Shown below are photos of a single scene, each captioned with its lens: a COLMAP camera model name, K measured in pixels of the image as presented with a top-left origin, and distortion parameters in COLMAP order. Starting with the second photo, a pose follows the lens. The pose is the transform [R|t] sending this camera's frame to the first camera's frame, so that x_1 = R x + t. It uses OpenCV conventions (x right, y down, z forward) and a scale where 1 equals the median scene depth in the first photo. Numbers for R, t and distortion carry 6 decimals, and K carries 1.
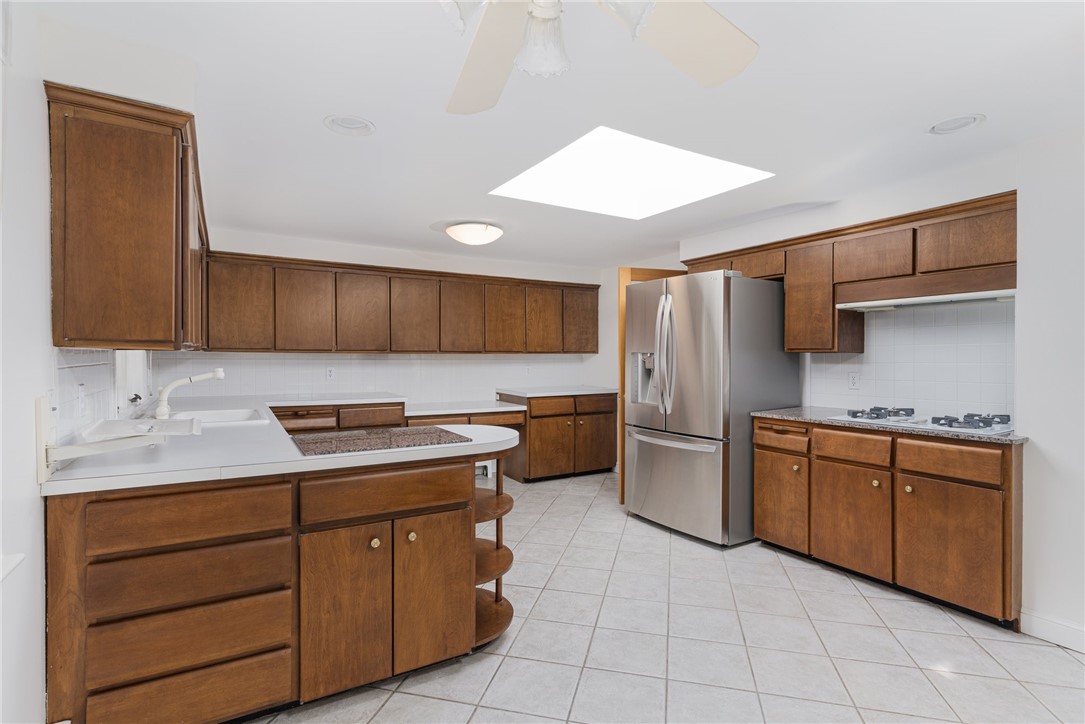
lens RADIAL K [[523.4, 0, 534.5], [0, 523.4, 358.6], [0, 0, 1]] dist [0.002158, 0.001336]
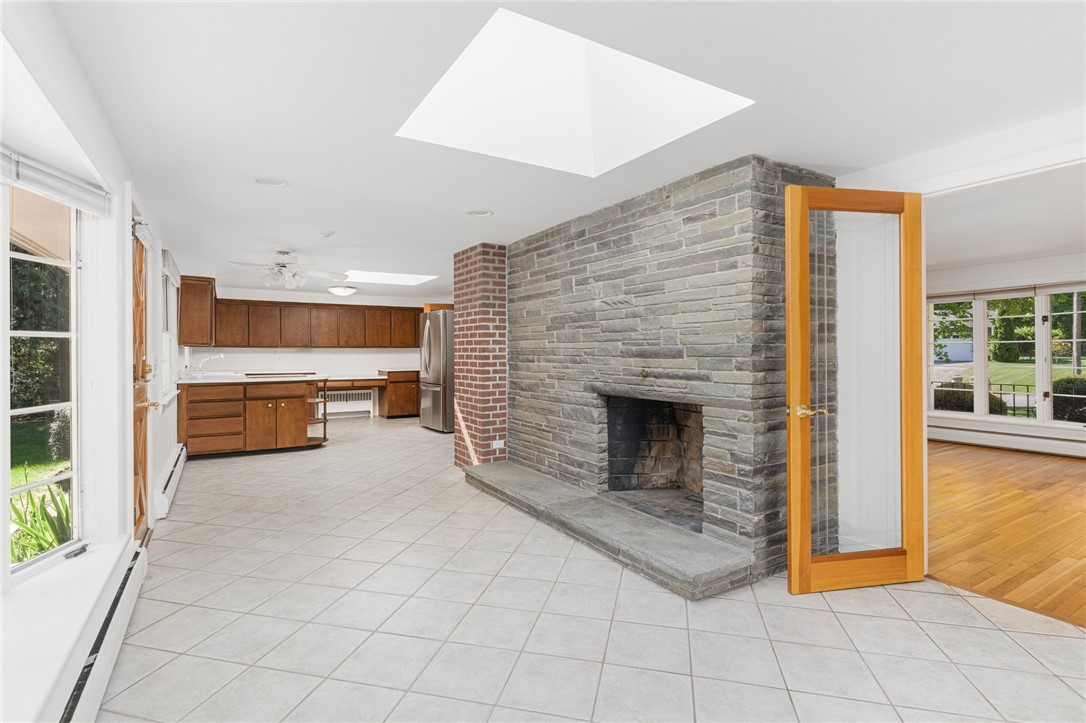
lens RADIAL K [[511.4, 0, 527.3], [0, 511.4, 347.5], [0, 0, 1]] dist [0.000572, 0.000277]
pose [[0.999991, -0.003845, 0.001630, 0.586003], [0.003865, 0.999913, -0.012587, 0.017186], [-0.001581, 0.012593, 0.999919, -0.991390]]
